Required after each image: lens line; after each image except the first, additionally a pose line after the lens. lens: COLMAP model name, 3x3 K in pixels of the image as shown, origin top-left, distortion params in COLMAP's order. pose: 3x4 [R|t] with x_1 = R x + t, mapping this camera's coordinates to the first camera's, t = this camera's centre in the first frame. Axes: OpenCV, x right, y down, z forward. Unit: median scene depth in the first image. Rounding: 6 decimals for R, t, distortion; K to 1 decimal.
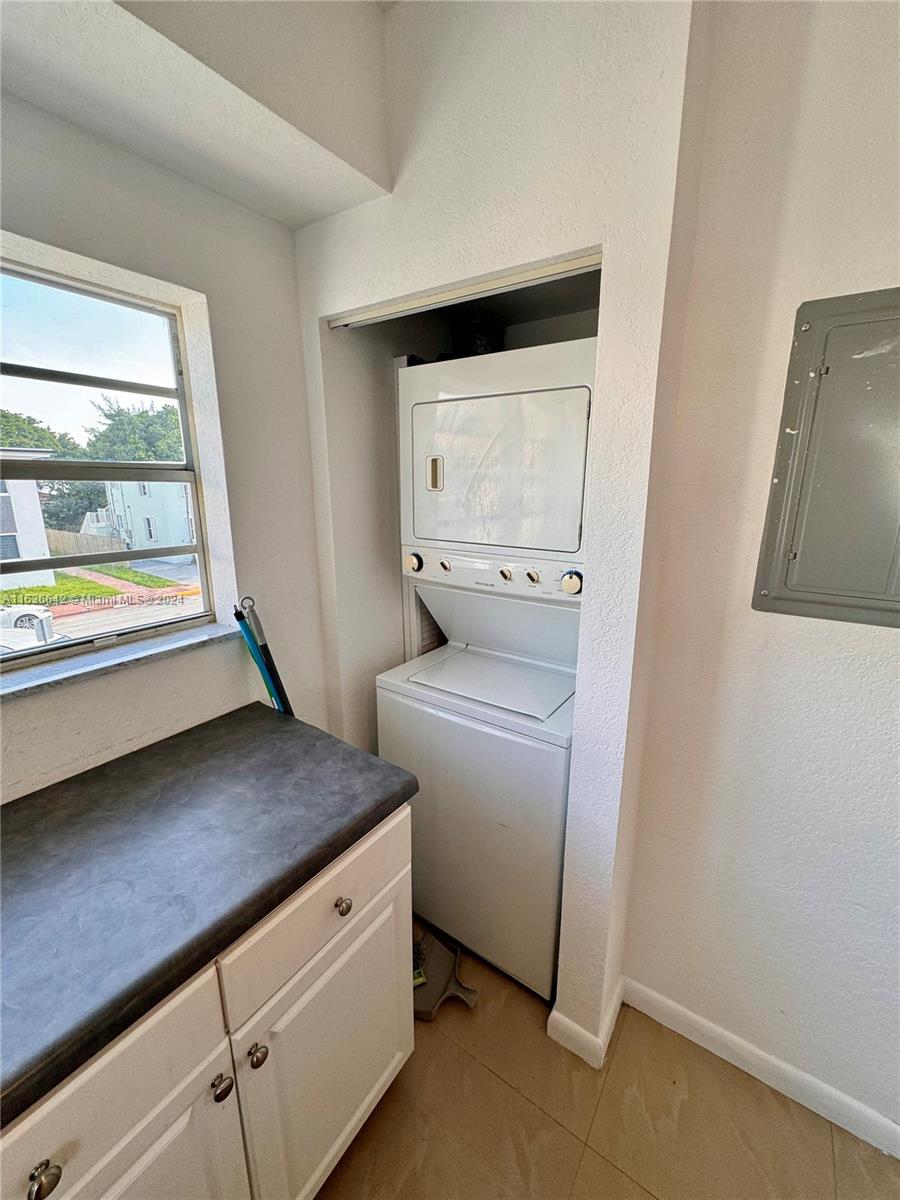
lens RADIAL K [[480.7, 0, 451.8], [0, 480.7, 600.0], [0, 0, 1]] dist [-0.004529, 0.000737]
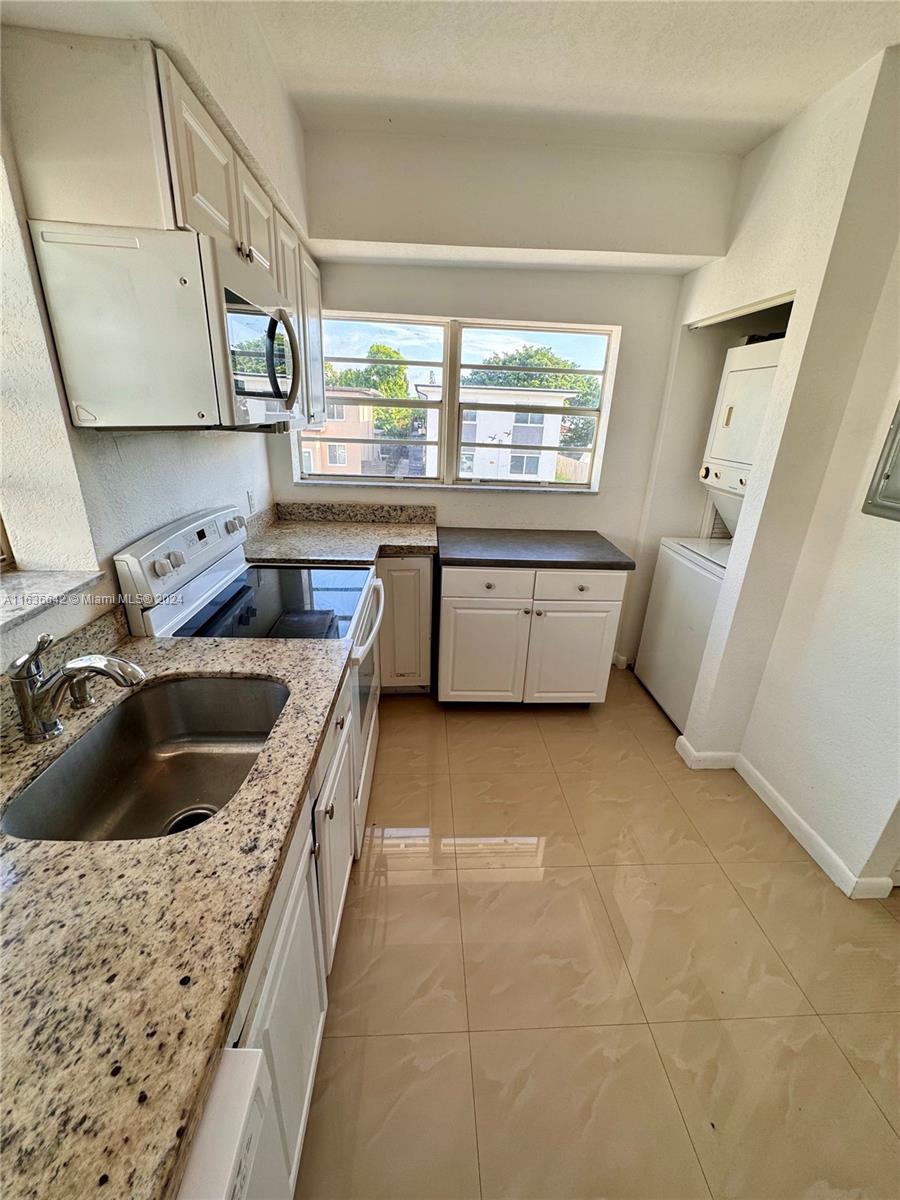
lens RADIAL K [[480.7, 0, 451.8], [0, 480.7, 600.0], [0, 0, 1]] dist [-0.004529, 0.000737]
pose [[0.609067, 0.308025, -0.730861, 0.827589], [-0.223910, 0.950798, 0.214123, 0.201089], [0.760856, 0.033232, 0.648070, -0.790756]]
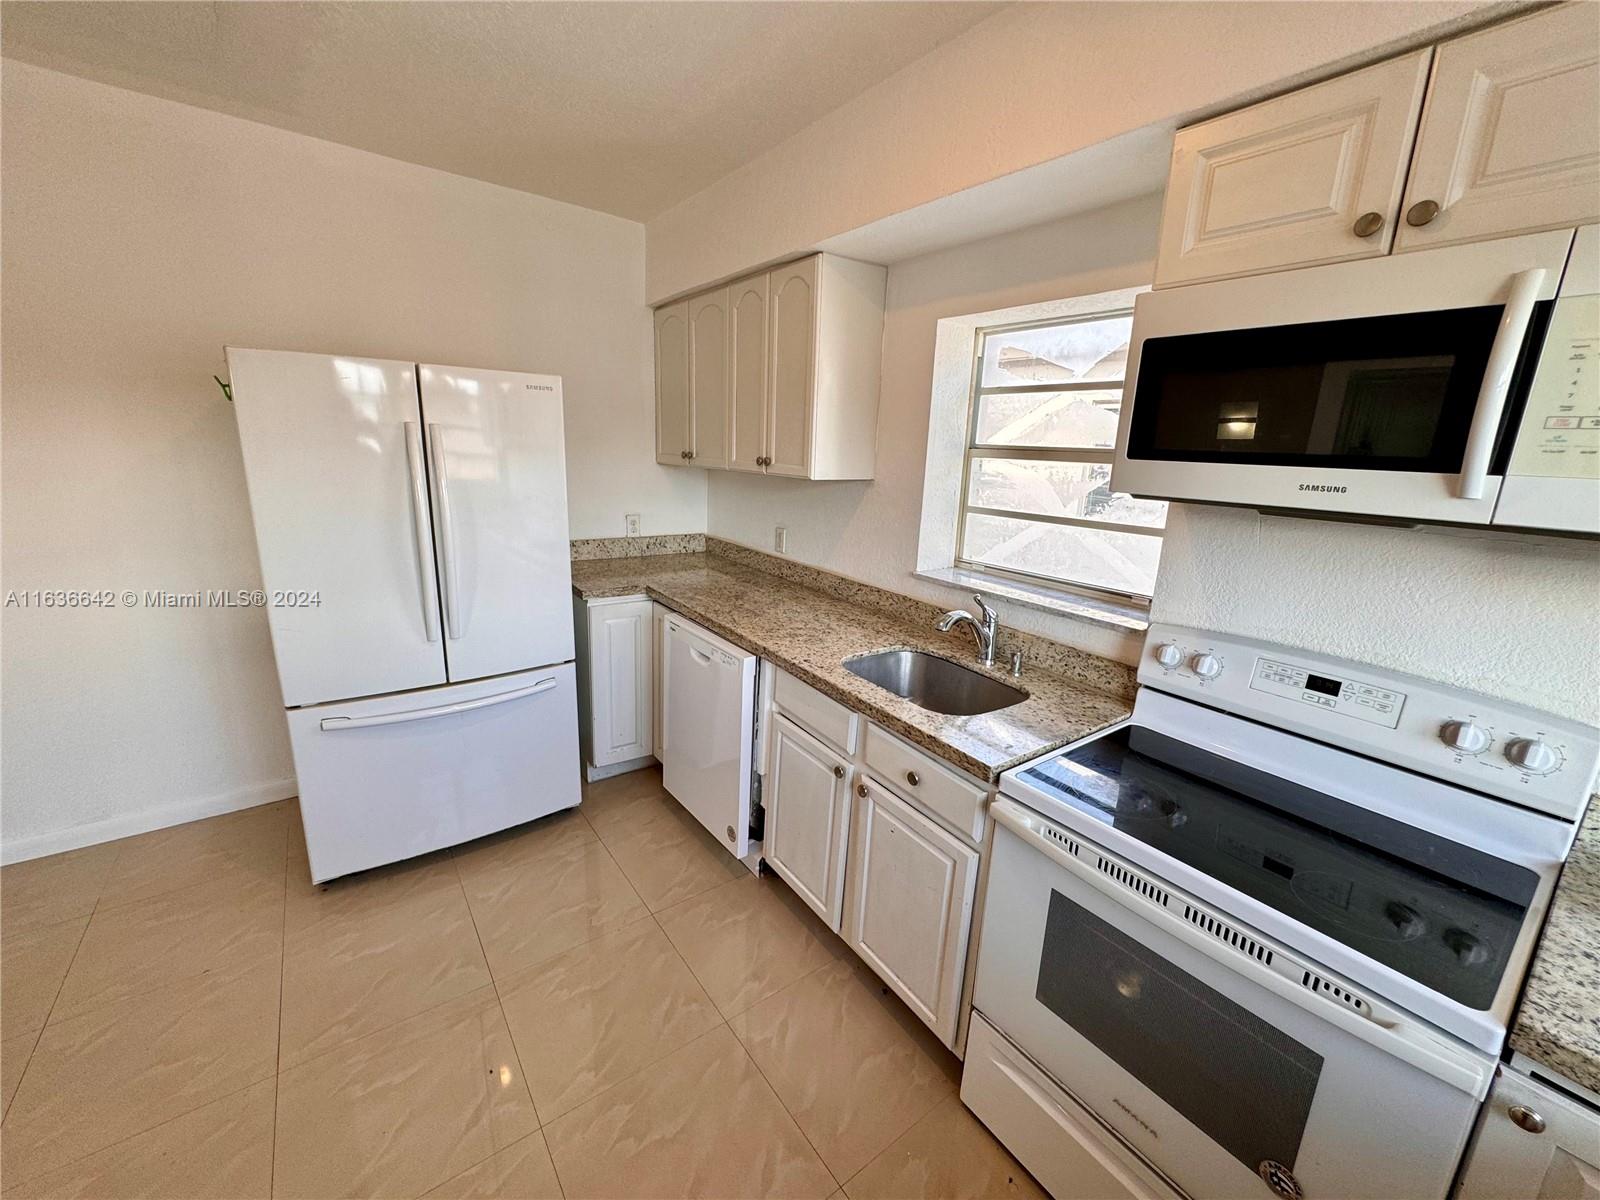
lens RADIAL K [[640.9, 0, 800.3], [0, 640.9, 598.1], [0, 0, 1]] dist [-0.004529, 0.000737]
pose [[-0.942290, -0.113730, 0.314889, -0.034529], [0.043160, 0.891421, 0.451115, -0.150600], [-0.332004, 0.438672, -0.835069, 0.536279]]
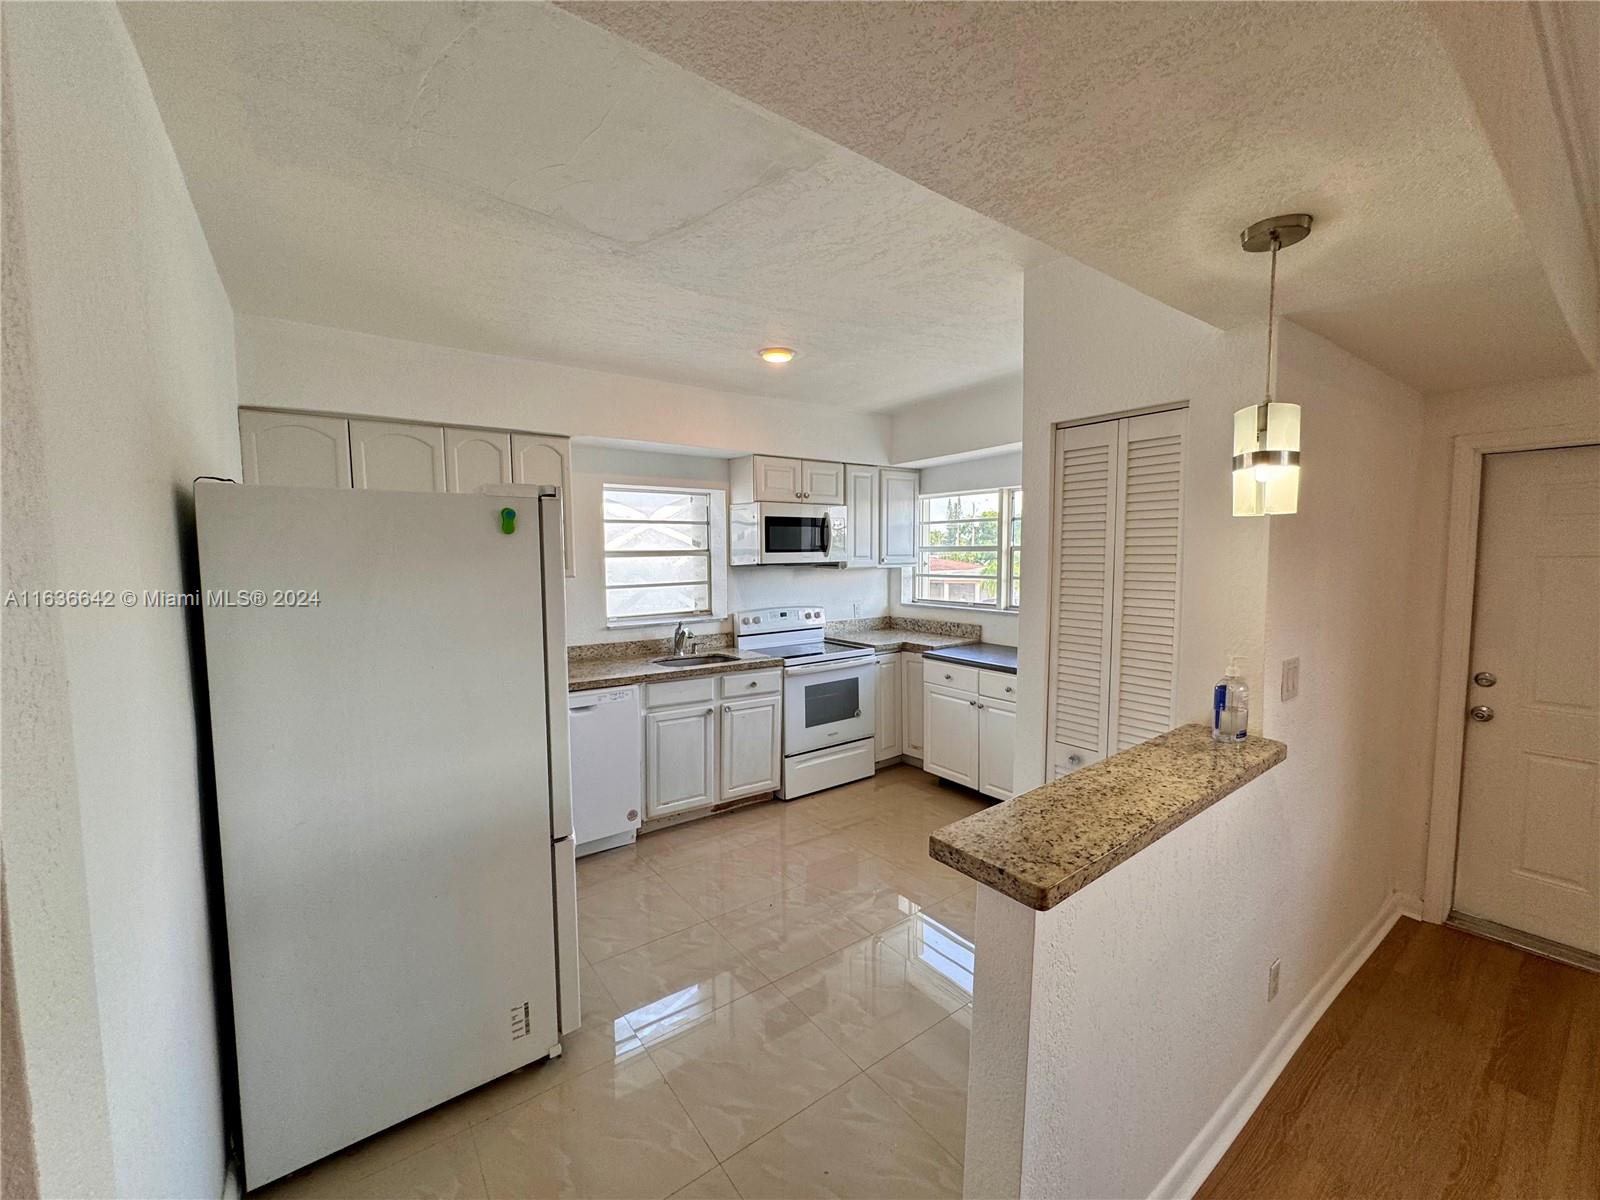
lens RADIAL K [[640.9, 0, 800.3], [0, 640.9, 598.1], [0, 0, 1]] dist [-0.004529, 0.000737]
pose [[-0.324631, 0.068798, -0.943335, 2.646421], [-0.217872, 0.965092, 0.145361, -0.147171], [0.920406, 0.252715, -0.298309, 0.574294]]
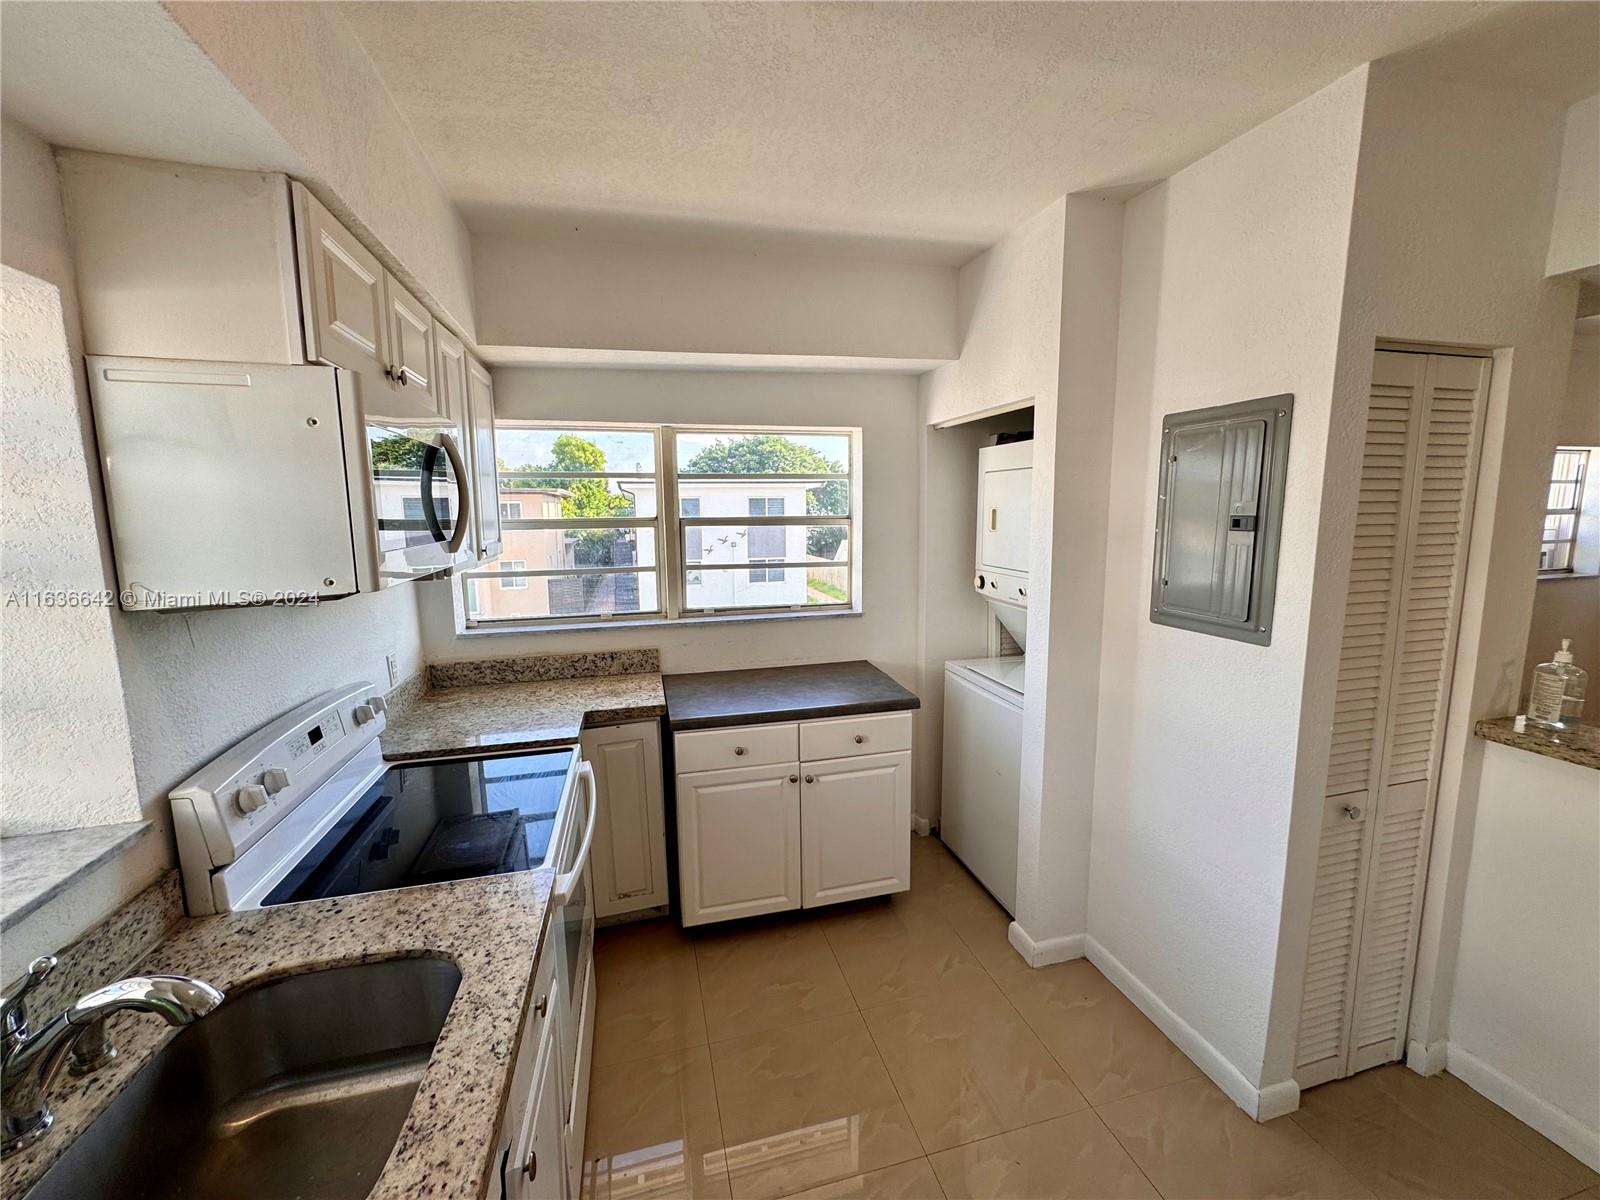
lens RADIAL K [[640.9, 0, 800.3], [0, 640.9, 598.1], [0, 0, 1]] dist [-0.004529, 0.000737]
pose [[0.756251, 0.079555, -0.649427, 0.839434], [-0.142545, 0.988771, -0.044868, 0.140983], [0.638565, 0.126504, 0.759099, -0.825992]]
